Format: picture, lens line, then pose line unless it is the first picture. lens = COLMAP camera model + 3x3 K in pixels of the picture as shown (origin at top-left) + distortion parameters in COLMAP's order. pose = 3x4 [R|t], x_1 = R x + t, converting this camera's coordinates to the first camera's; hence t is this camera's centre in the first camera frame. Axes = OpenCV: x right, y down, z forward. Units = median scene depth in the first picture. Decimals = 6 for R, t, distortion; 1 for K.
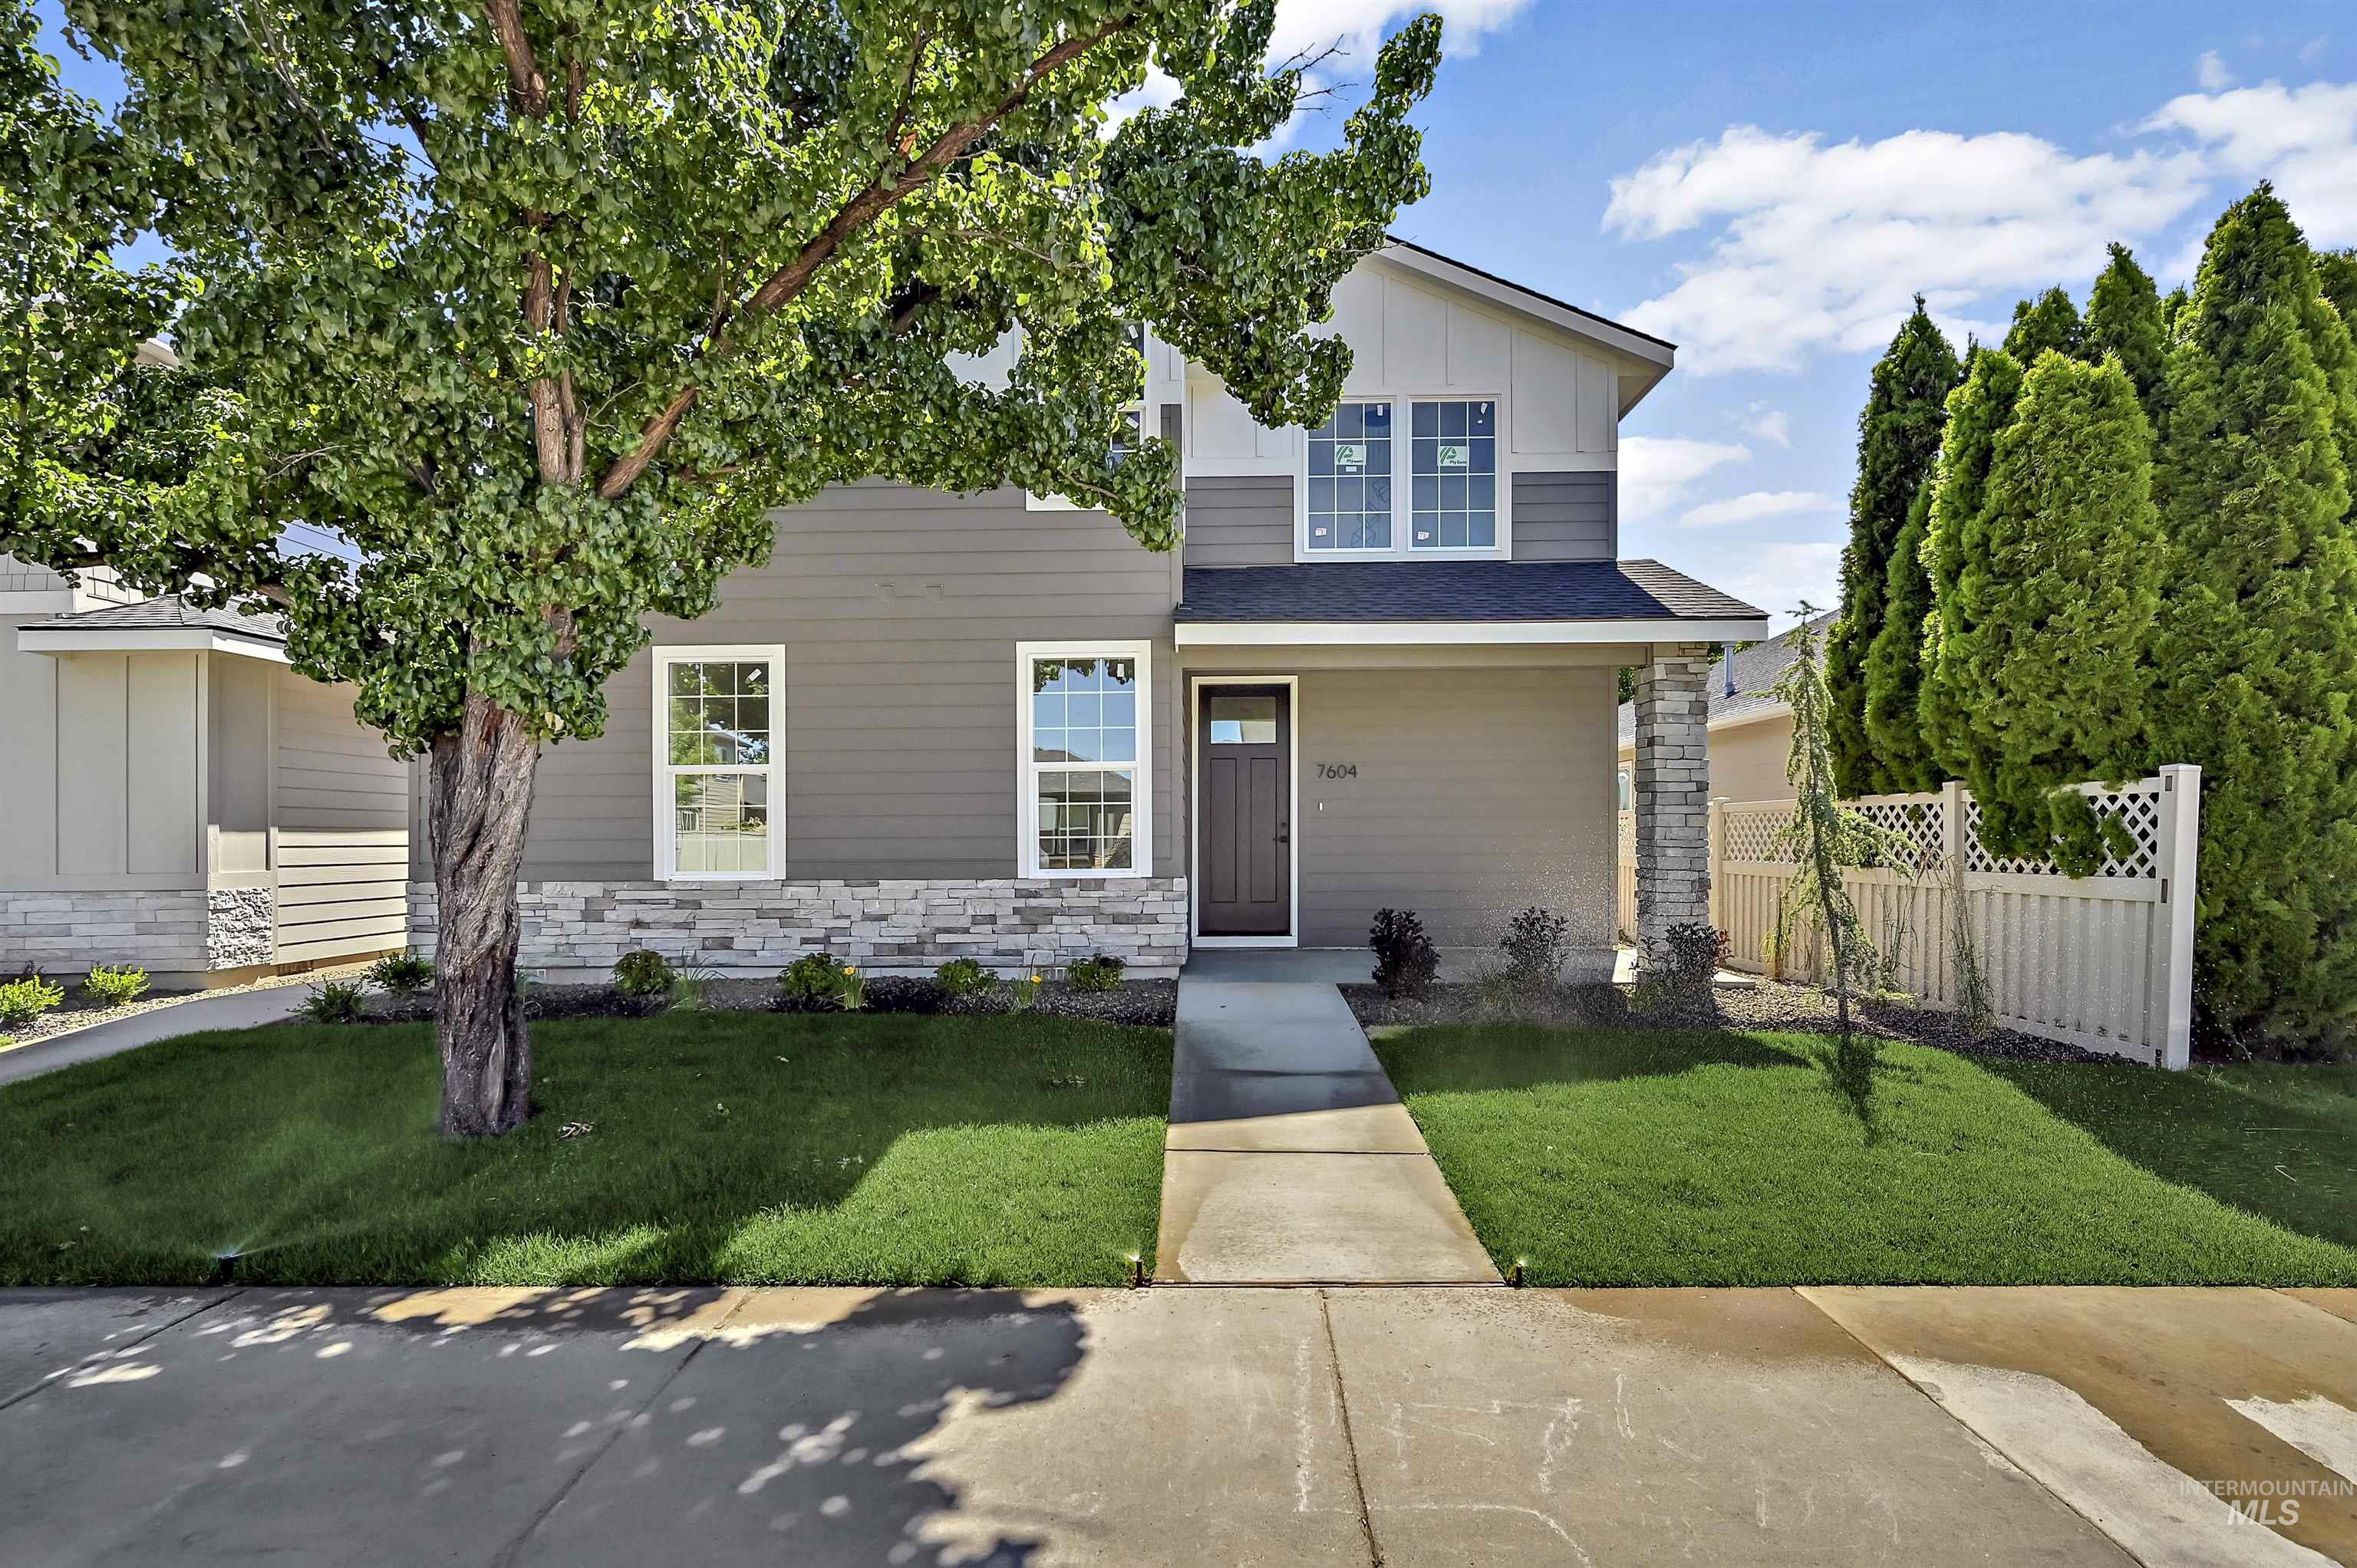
lens RADIAL K [[1121.9, 0, 1180.7], [0, 1121.9, 854.5], [0, 0, 1]] dist [0.000912, 0.000175]
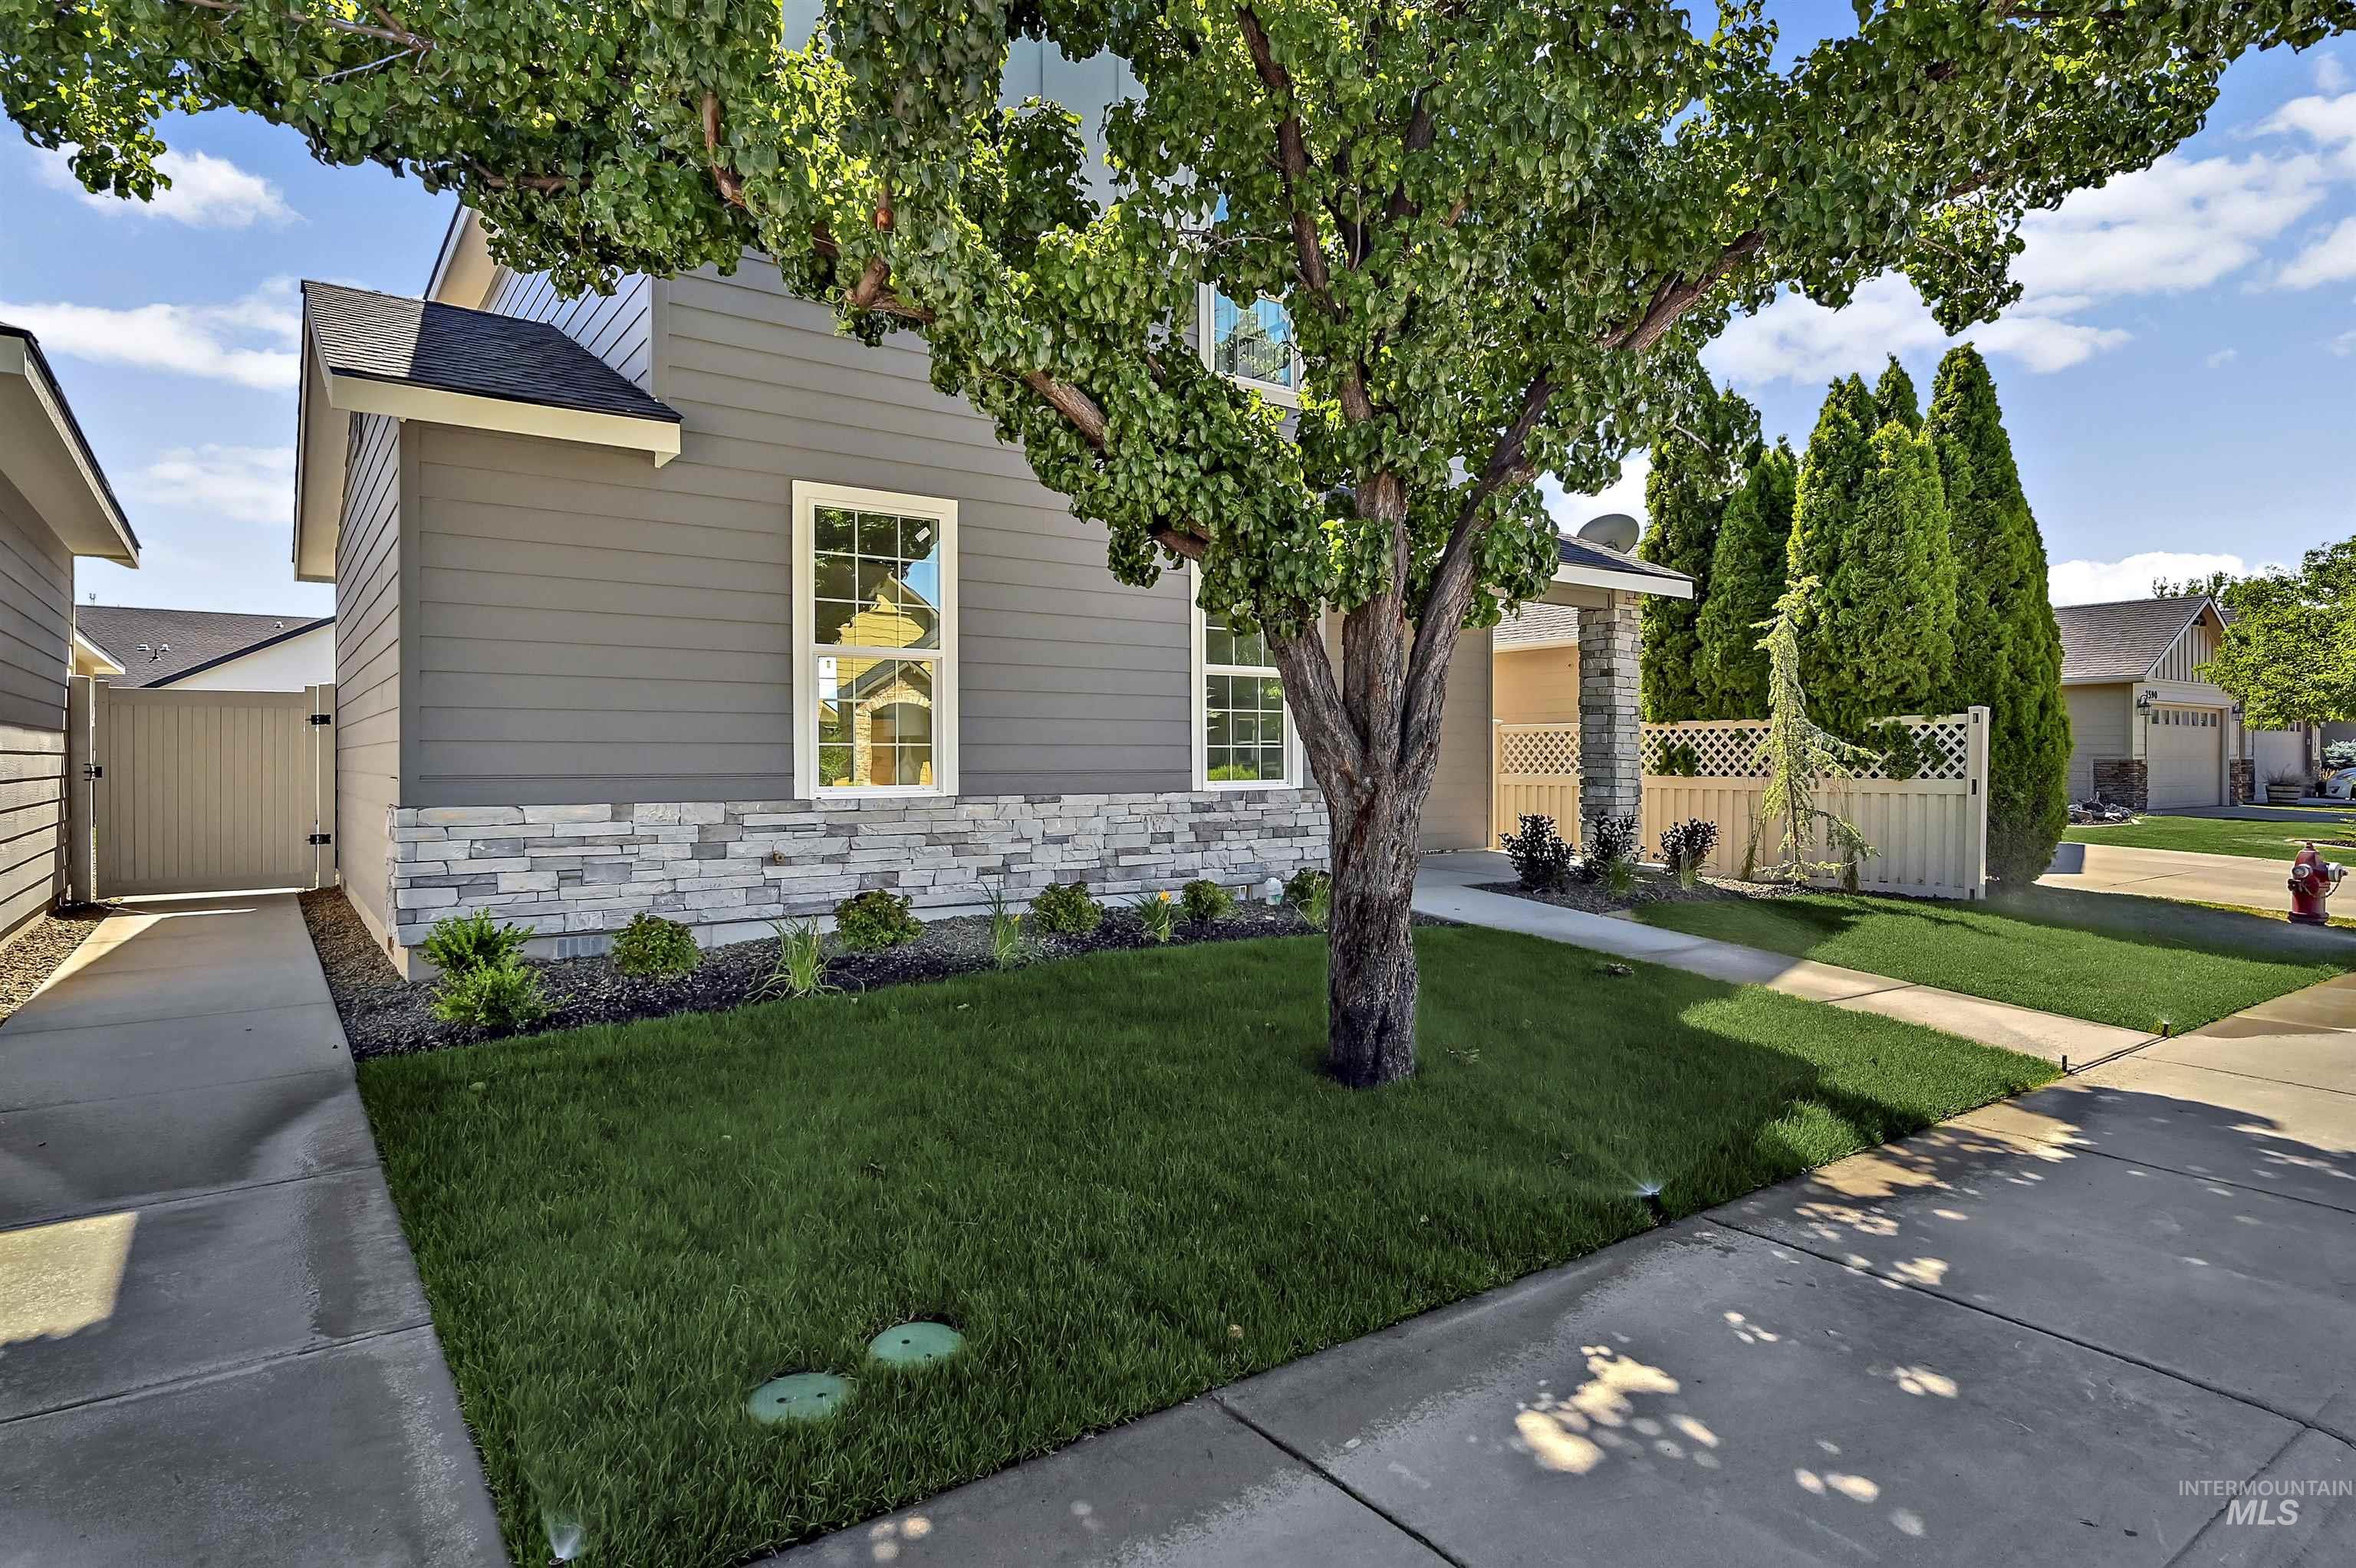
lens RADIAL K [[1278.5, 0, 1178.0], [0, 1278.5, 784.0], [0, 0, 1]] dist [-0.000622, -0.000442]
pose [[0.796787, -0.006893, 0.604221, -0.924870], [0.004584, 0.999975, 0.005363, 0.011812], [-0.604242, -0.001503, 0.796799, 0.216565]]
